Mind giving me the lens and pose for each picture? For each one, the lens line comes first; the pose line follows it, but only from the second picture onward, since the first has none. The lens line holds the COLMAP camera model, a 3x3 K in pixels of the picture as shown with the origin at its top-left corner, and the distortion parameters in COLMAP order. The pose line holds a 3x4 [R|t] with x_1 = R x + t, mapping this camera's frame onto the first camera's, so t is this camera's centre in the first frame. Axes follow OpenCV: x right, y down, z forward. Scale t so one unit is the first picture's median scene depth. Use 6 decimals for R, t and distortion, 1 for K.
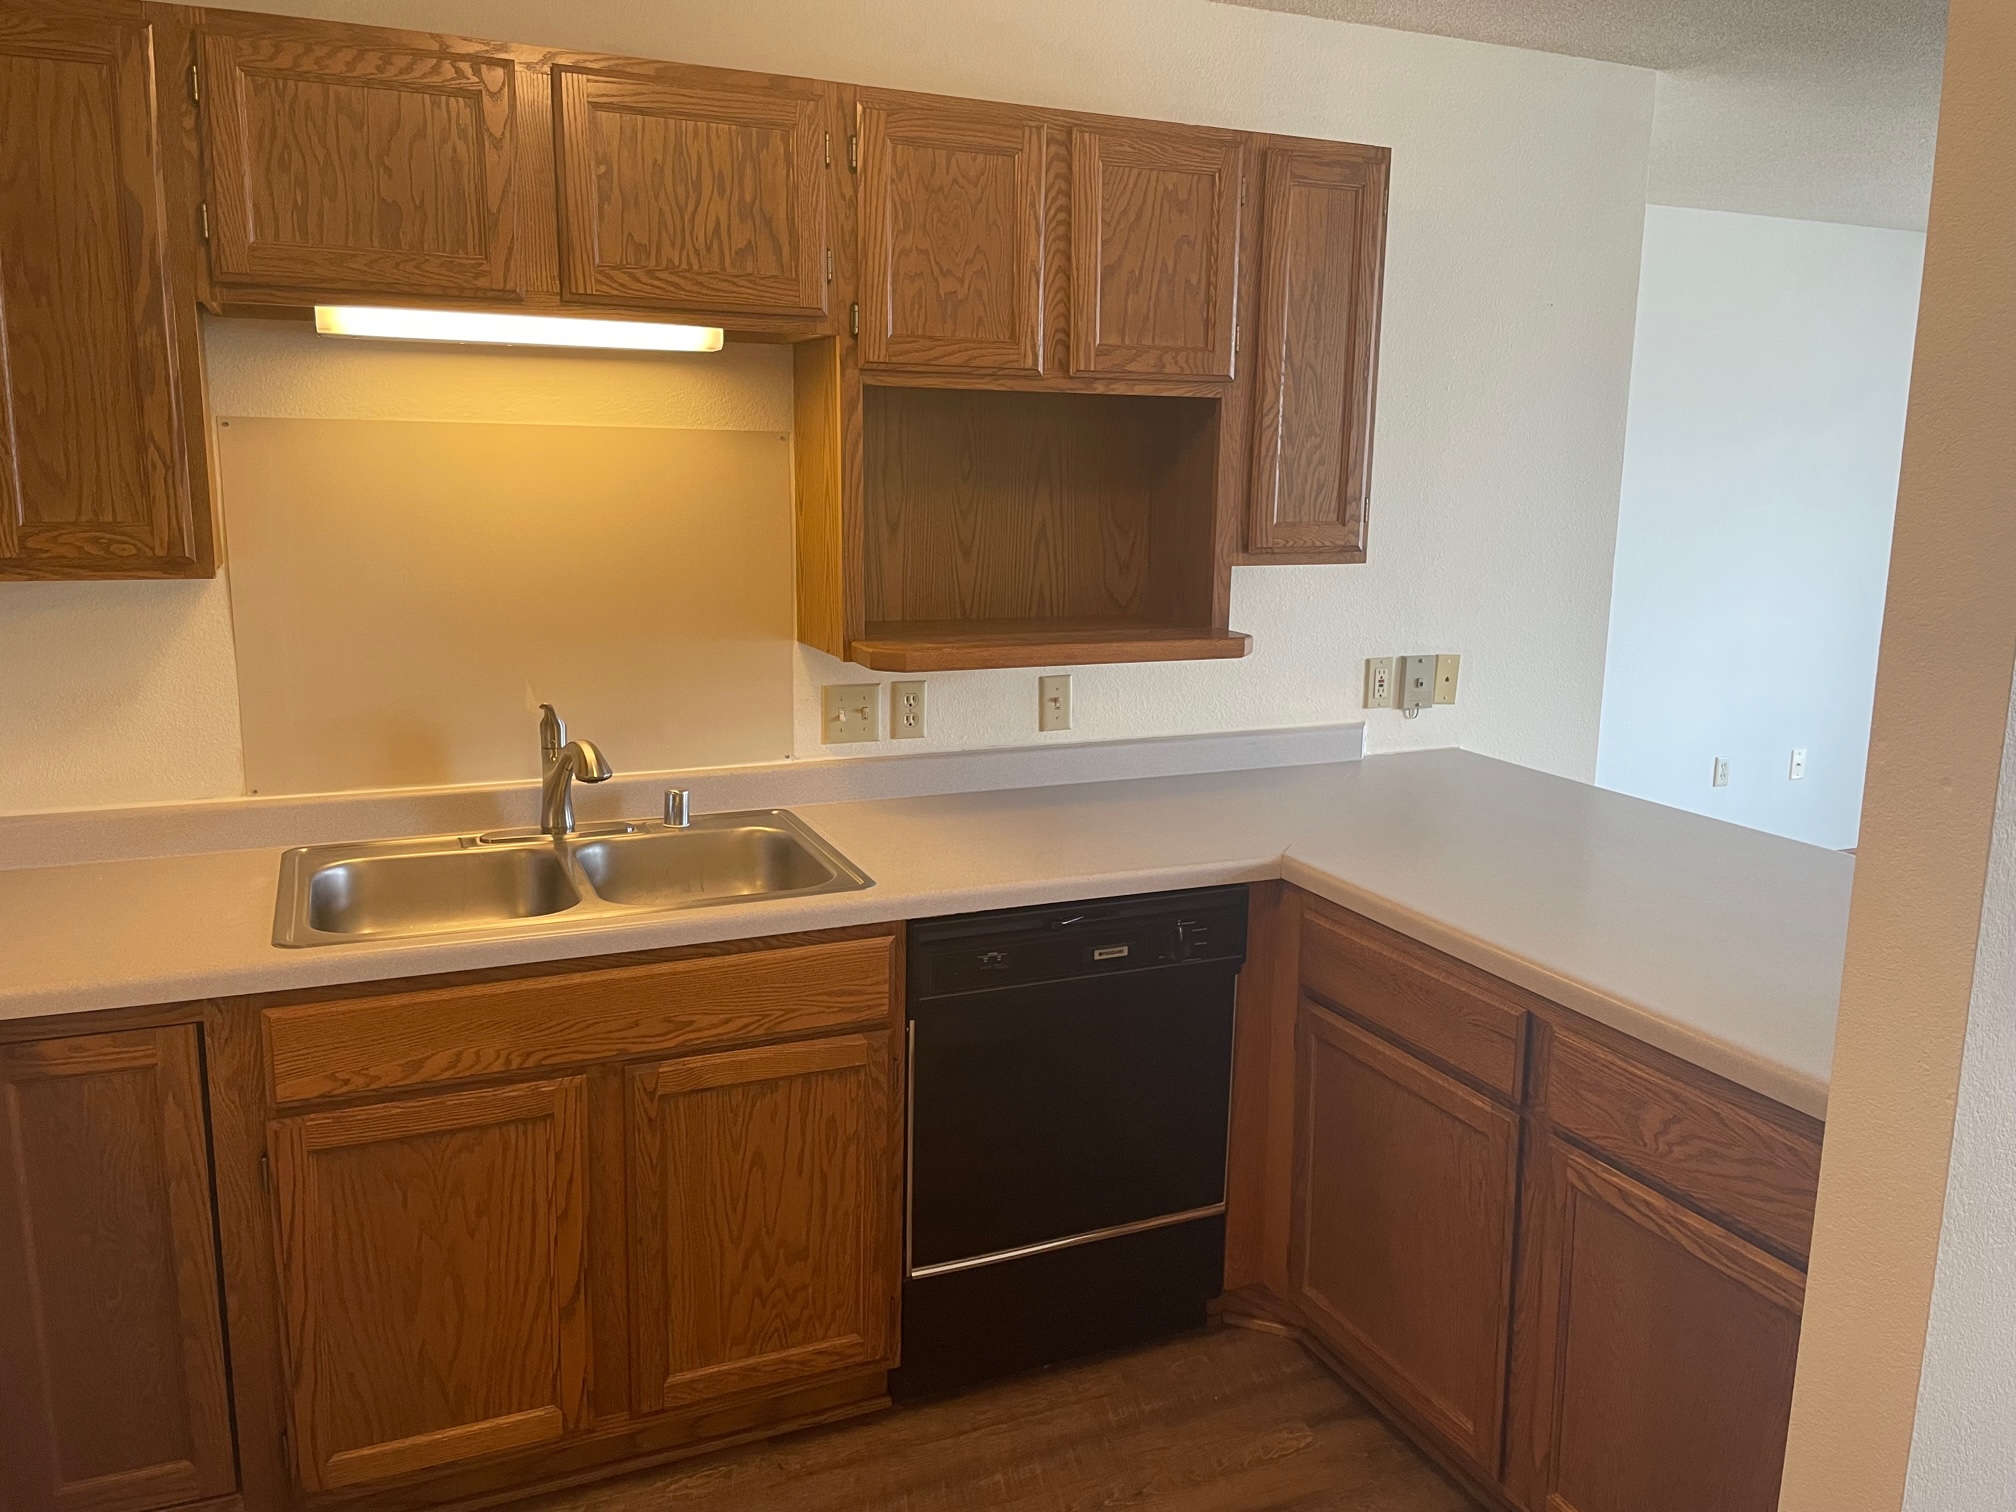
lens RADIAL K [[1510.9, 0, 1021.0], [0, 1510.9, 744.0], [0, 0, 1]] dist [0.085336, -0.108018]
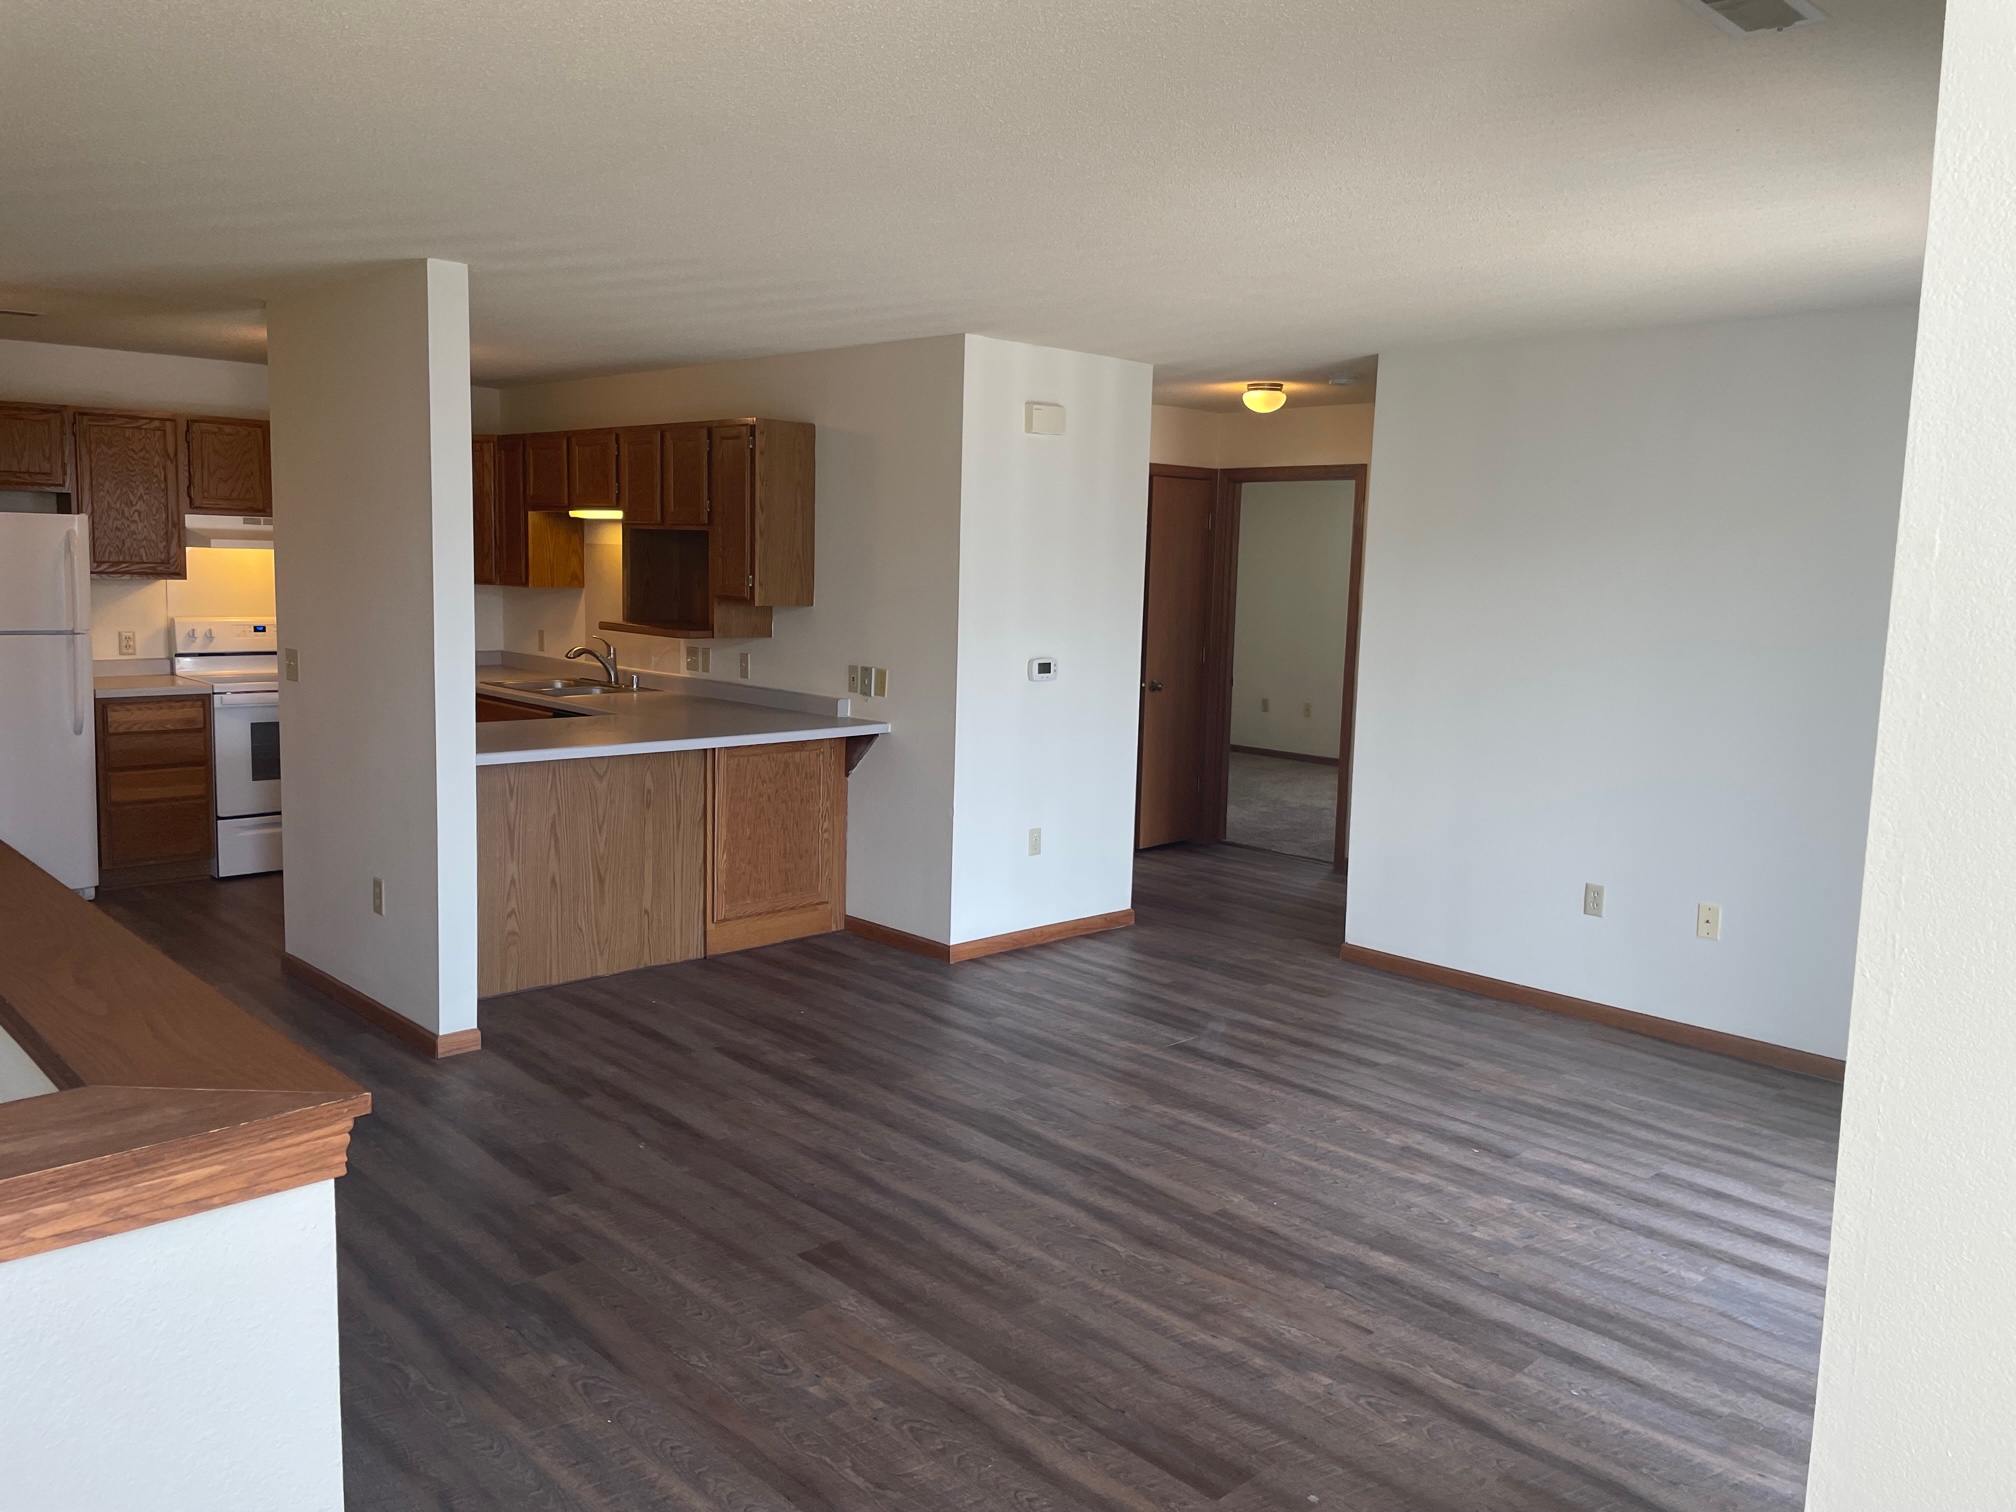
lens RADIAL K [[1510.9, 0, 998.9], [0, 1510.9, 730.7], [0, 0, 1]] dist [0.085336, -0.108018]
pose [[0.336398, 0.103668, -0.935997, 2.922059], [-0.194289, 0.980179, 0.038734, -0.120150], [0.921460, 0.168824, 0.349871, 0.756562]]
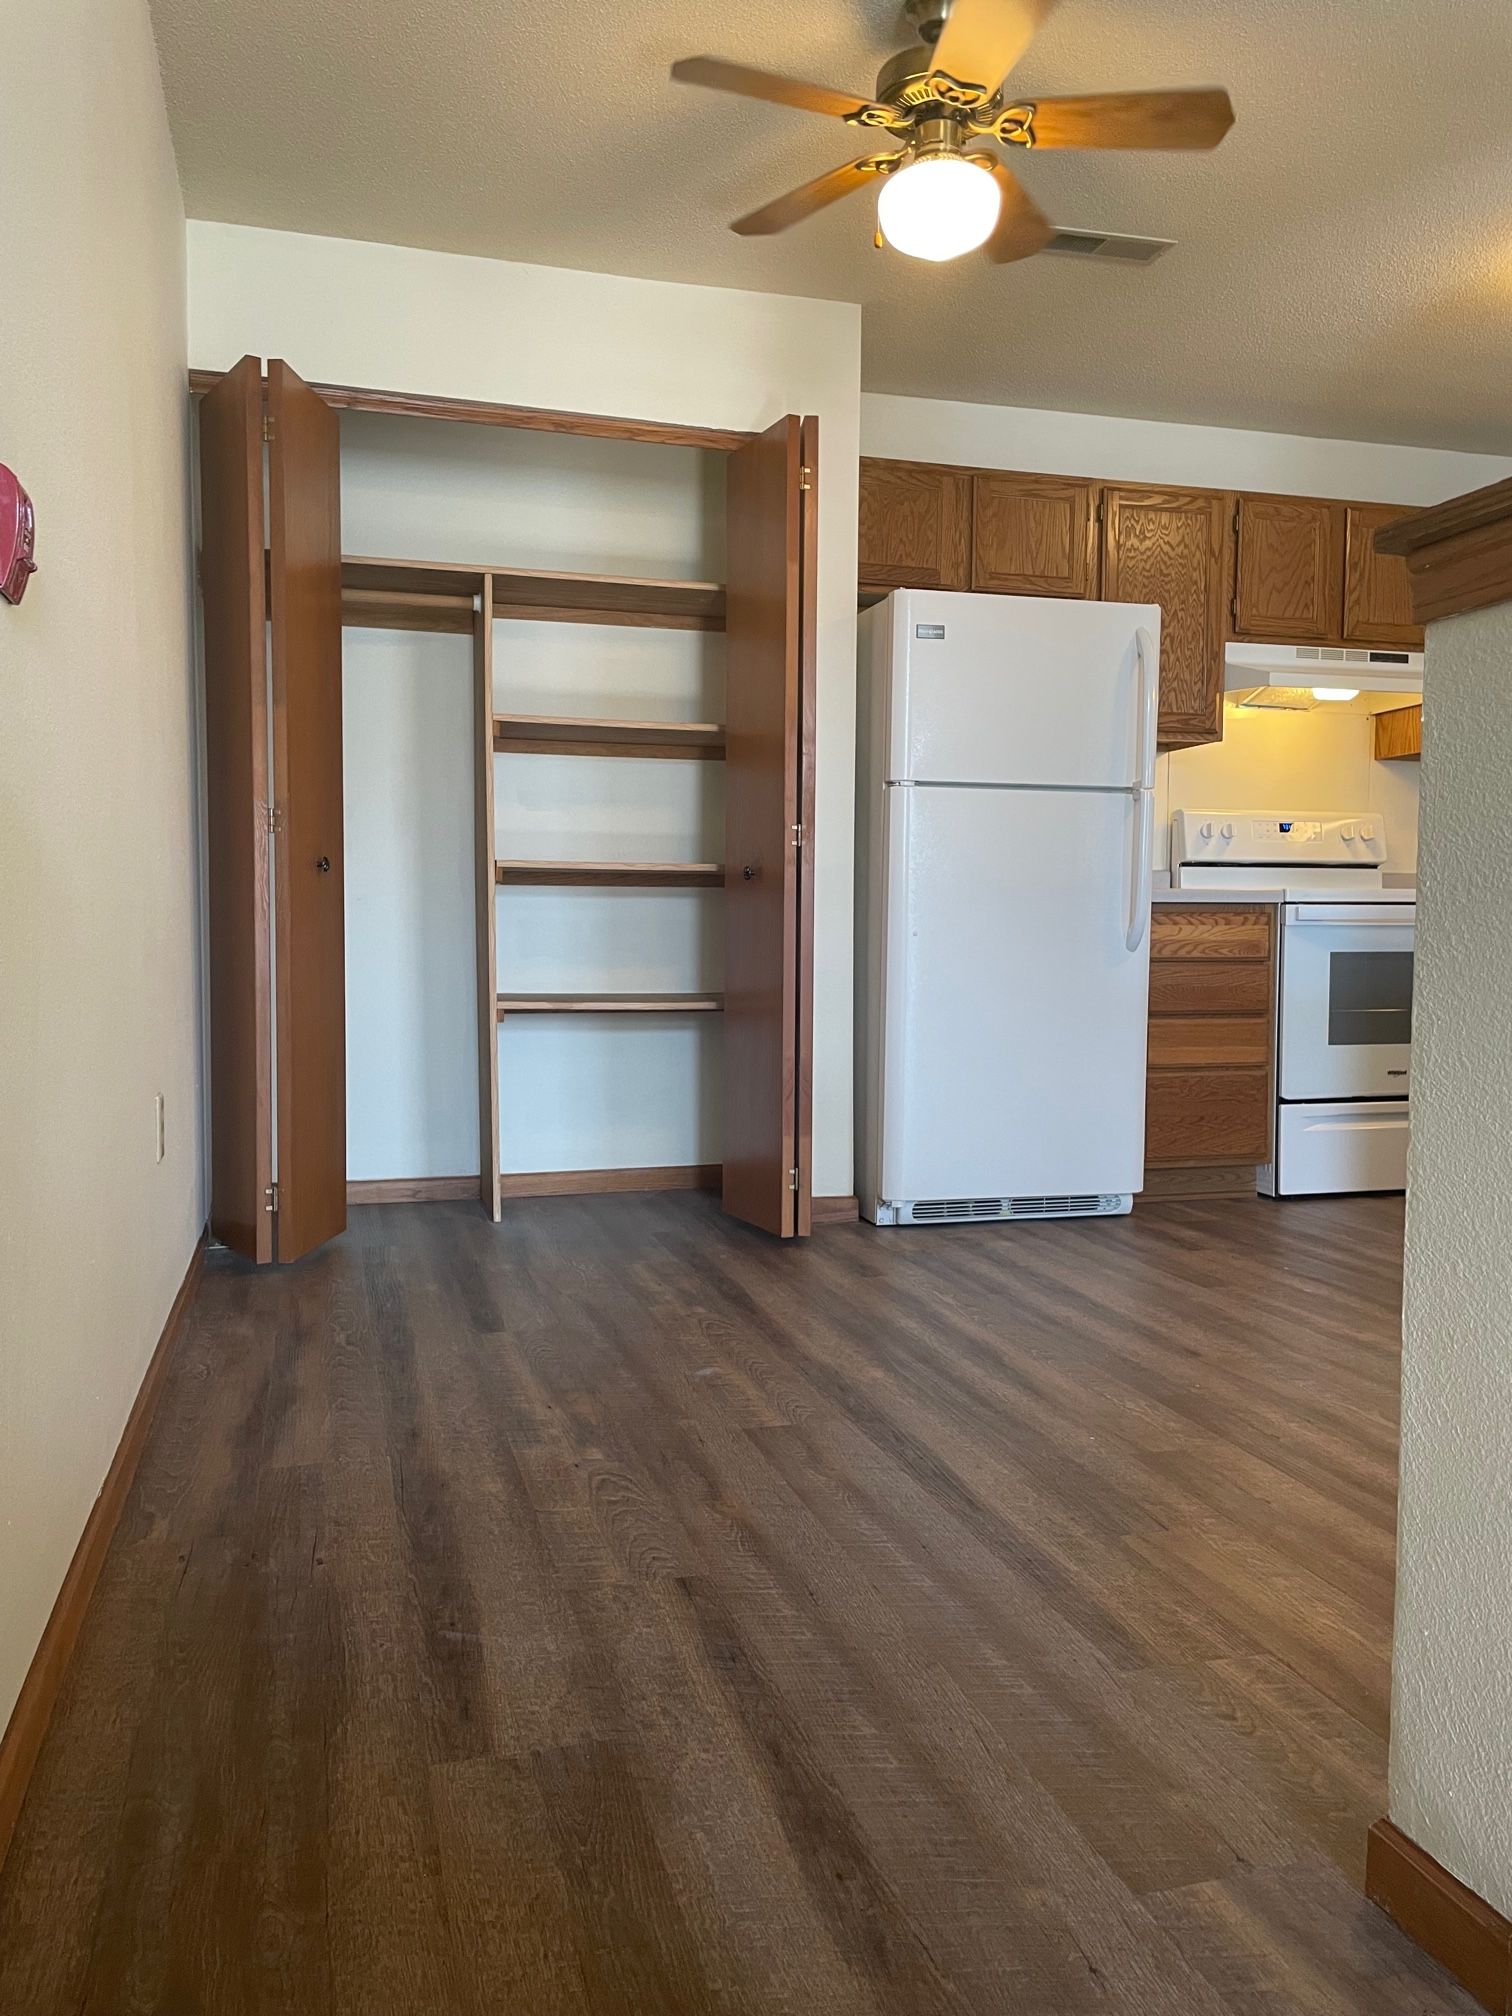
lens RADIAL K [[1510.9, 0, 771.7], [0, 1510.9, 1005.3], [0, 0, 1]] dist [0.085336, -0.108018]
pose [[-0.138000, 0.033676, -0.989860, 1.581366], [-0.183559, 0.981238, 0.058973, 0.344949], [0.973274, 0.189836, -0.129229, 0.039152]]
